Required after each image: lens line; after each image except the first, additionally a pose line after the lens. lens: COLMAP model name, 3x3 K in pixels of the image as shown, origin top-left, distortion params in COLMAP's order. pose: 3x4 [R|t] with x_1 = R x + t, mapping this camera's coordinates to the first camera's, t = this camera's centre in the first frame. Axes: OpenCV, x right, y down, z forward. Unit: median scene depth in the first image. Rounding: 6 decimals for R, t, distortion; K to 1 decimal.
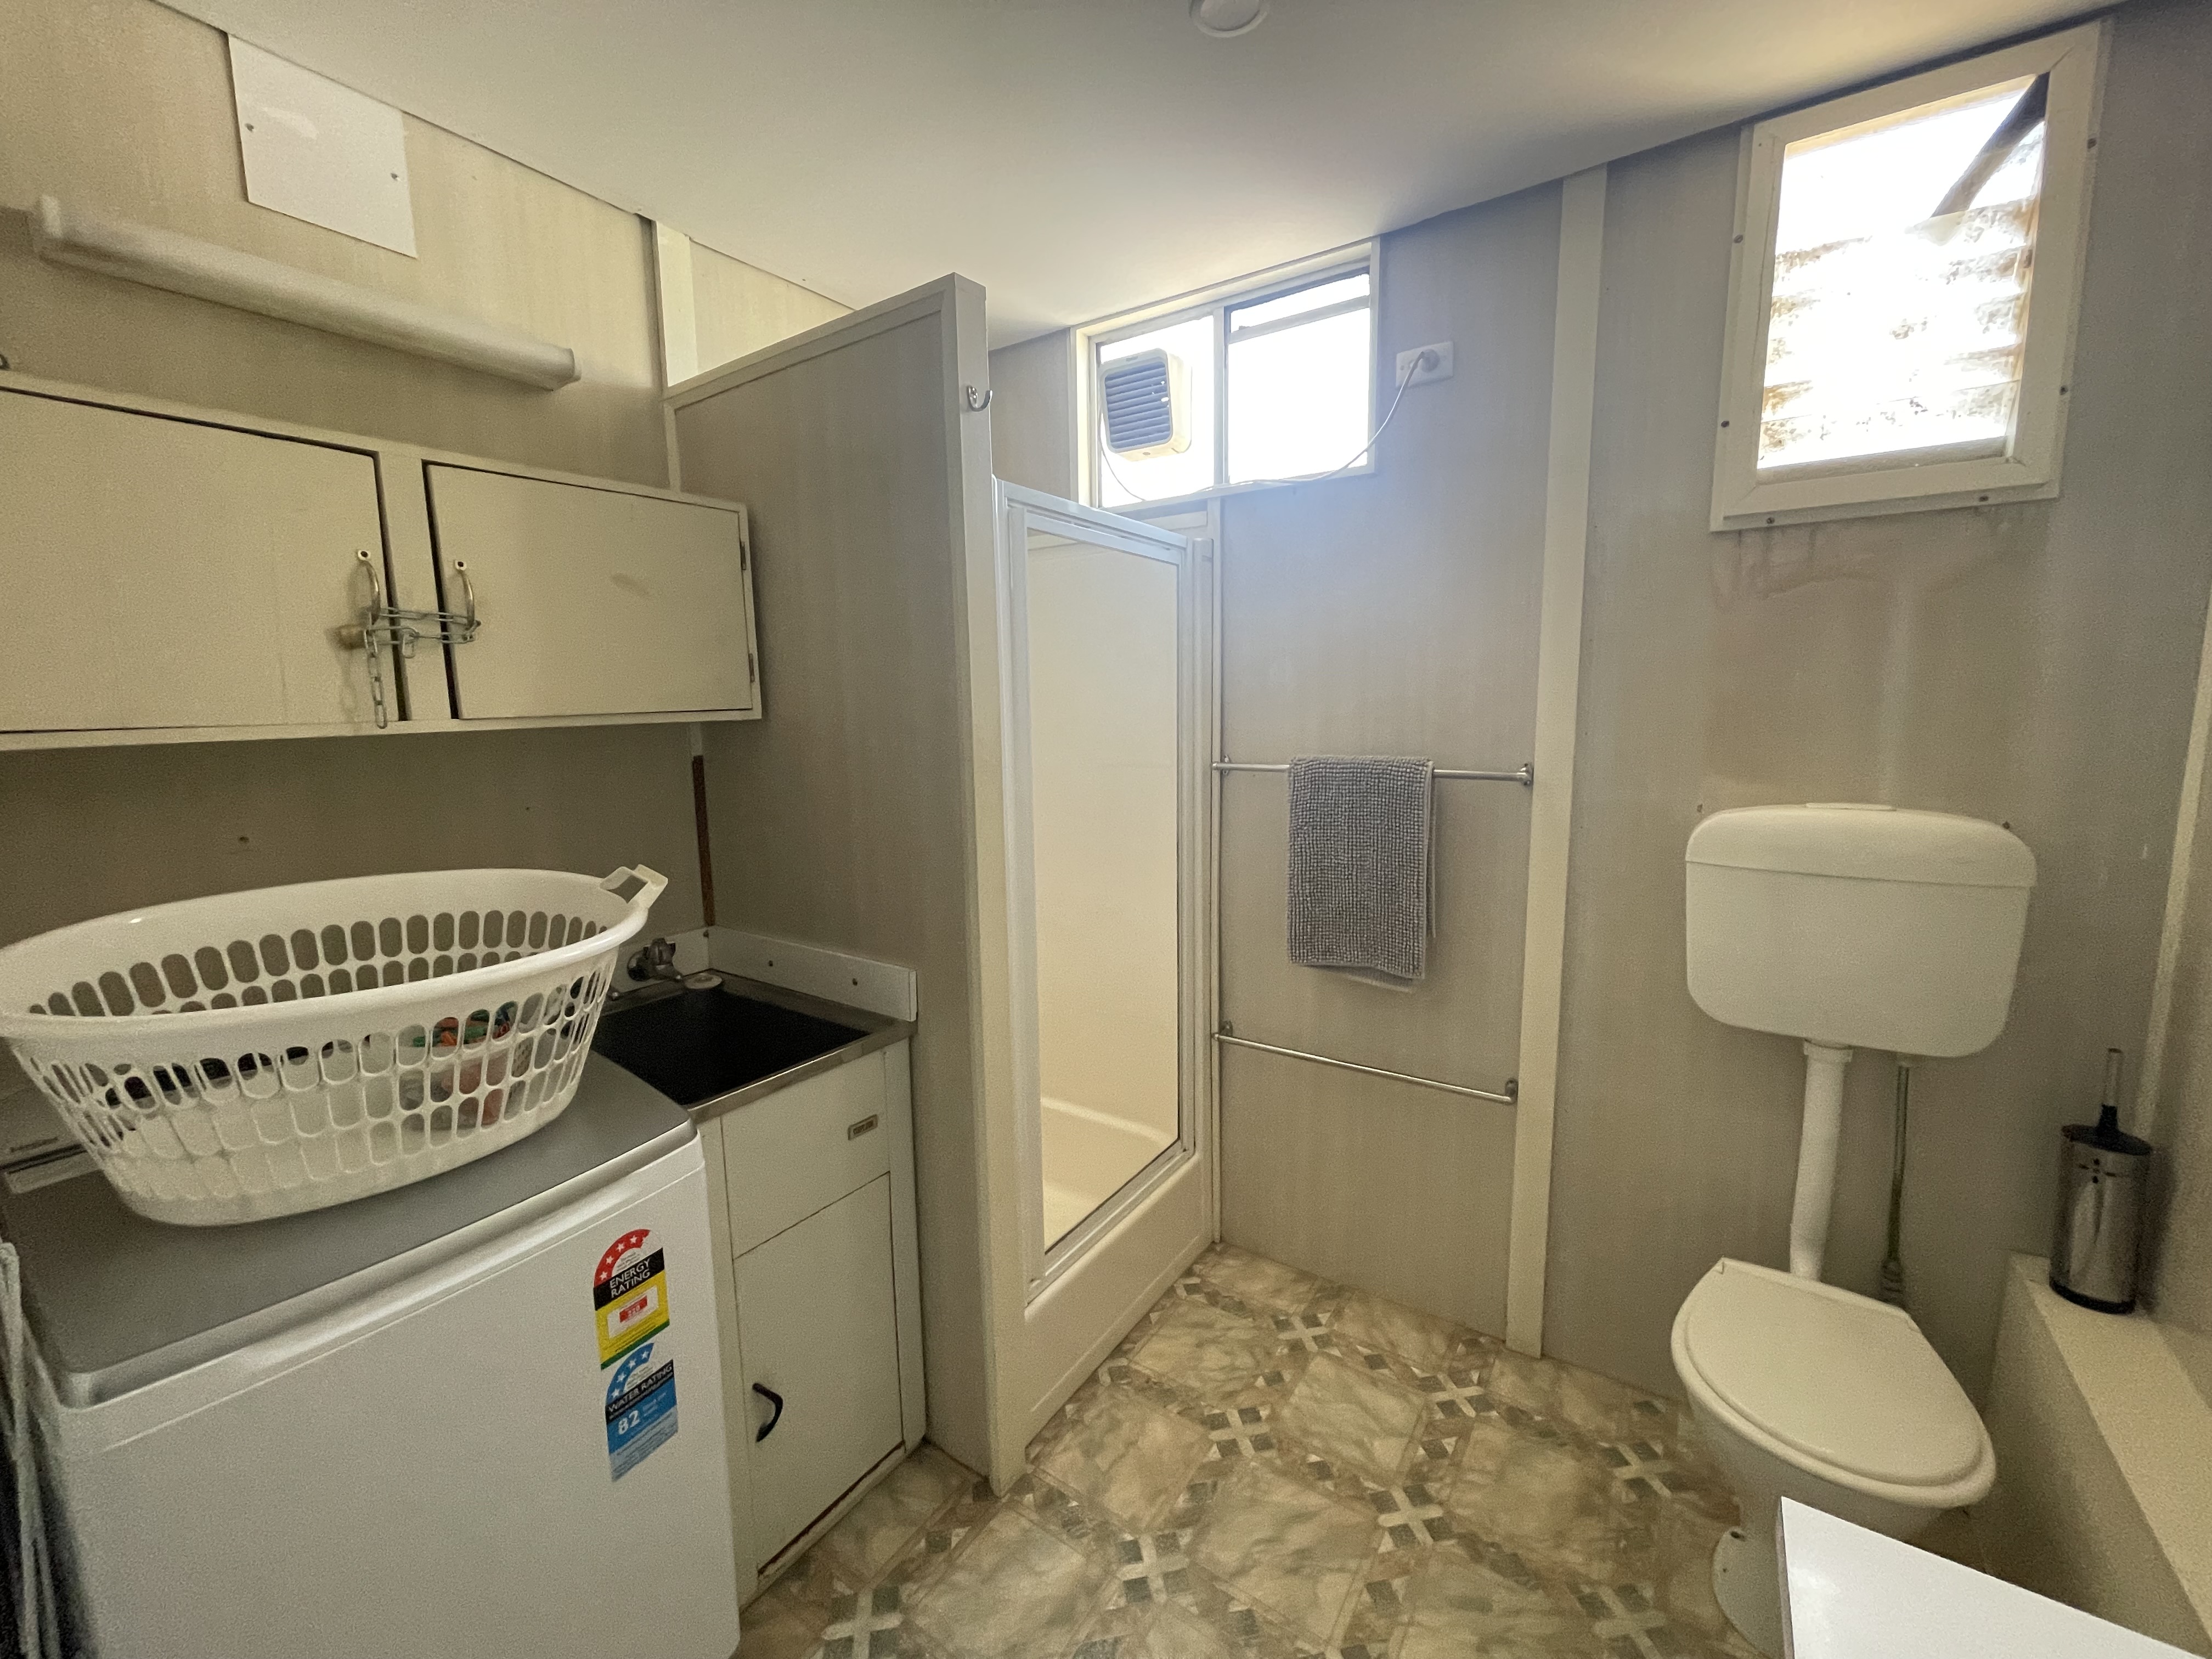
lens RADIAL K [[883.8, 0, 1095.3], [0, 883.8, 818.9], [0, 0, 1]] dist [-0.007012, 0.001461]
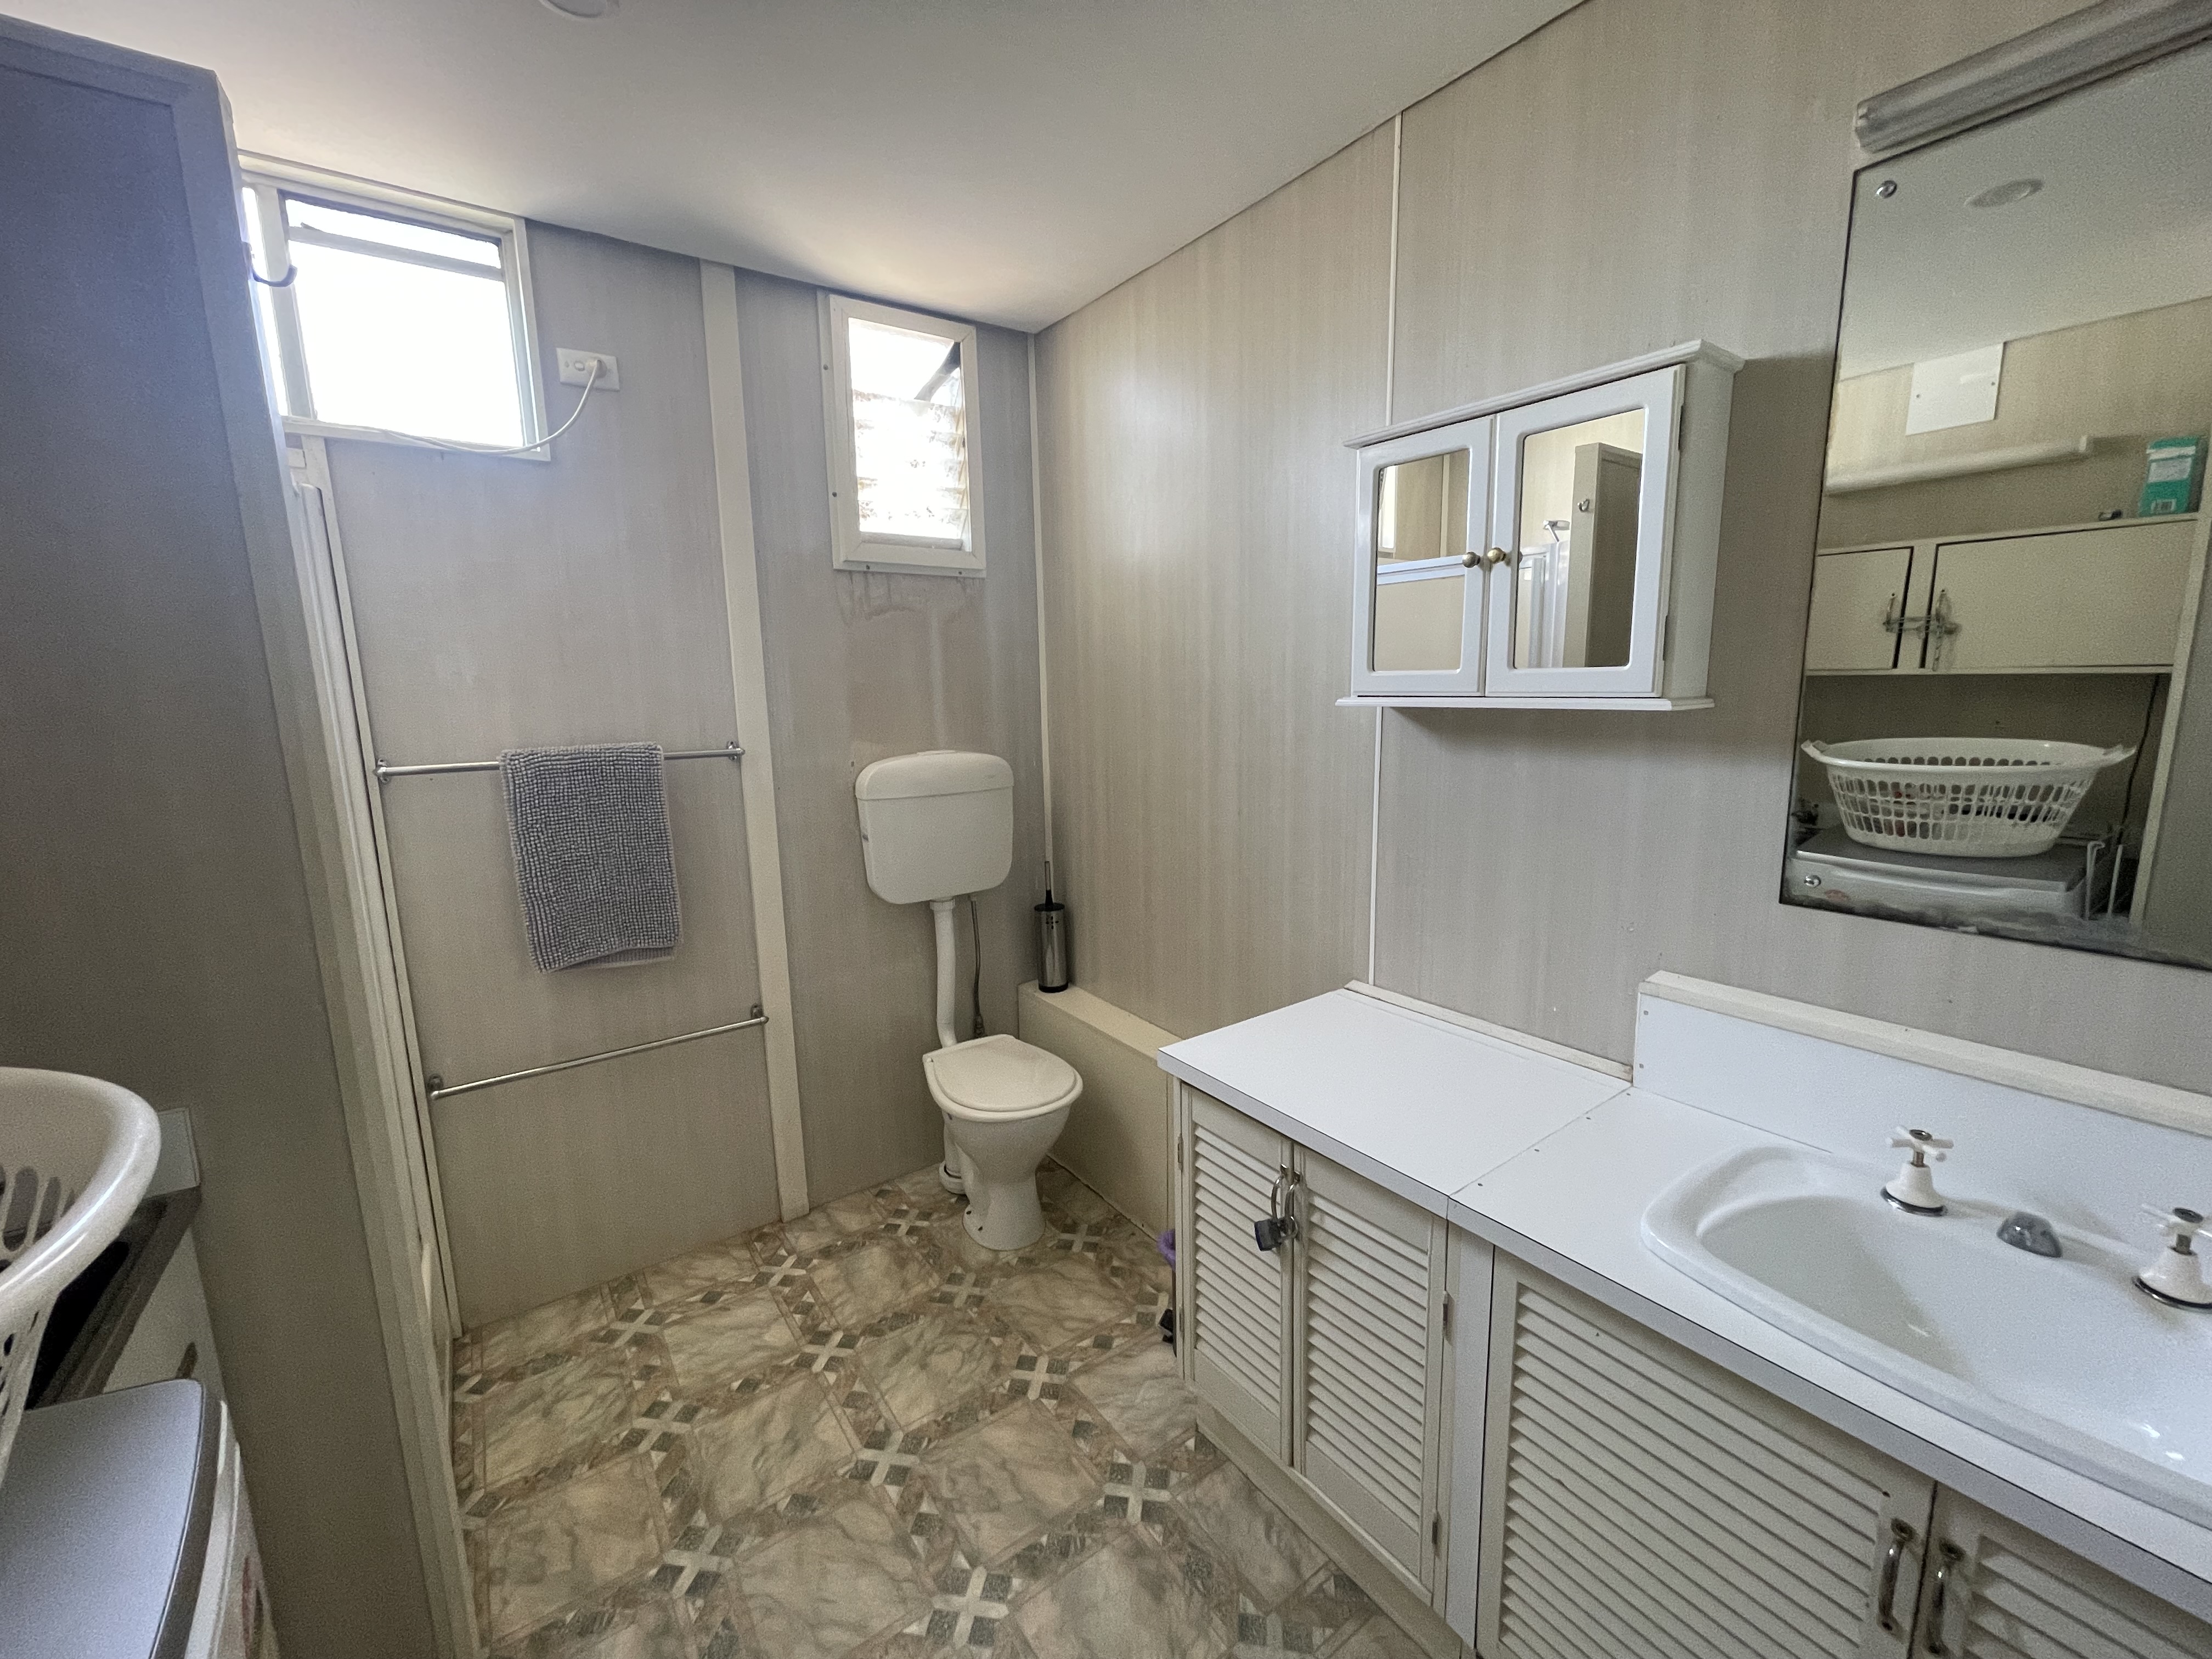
lens RADIAL K [[883.8, 0, 1106.5], [0, 883.8, 808.0], [0, 0, 1]] dist [-0.007012, 0.001461]
pose [[0.342821, -0.128757, 0.930535, -0.536772], [0.133491, 0.987187, 0.087416, -0.011640], [-0.929868, 0.094250, 0.355616, 0.124717]]
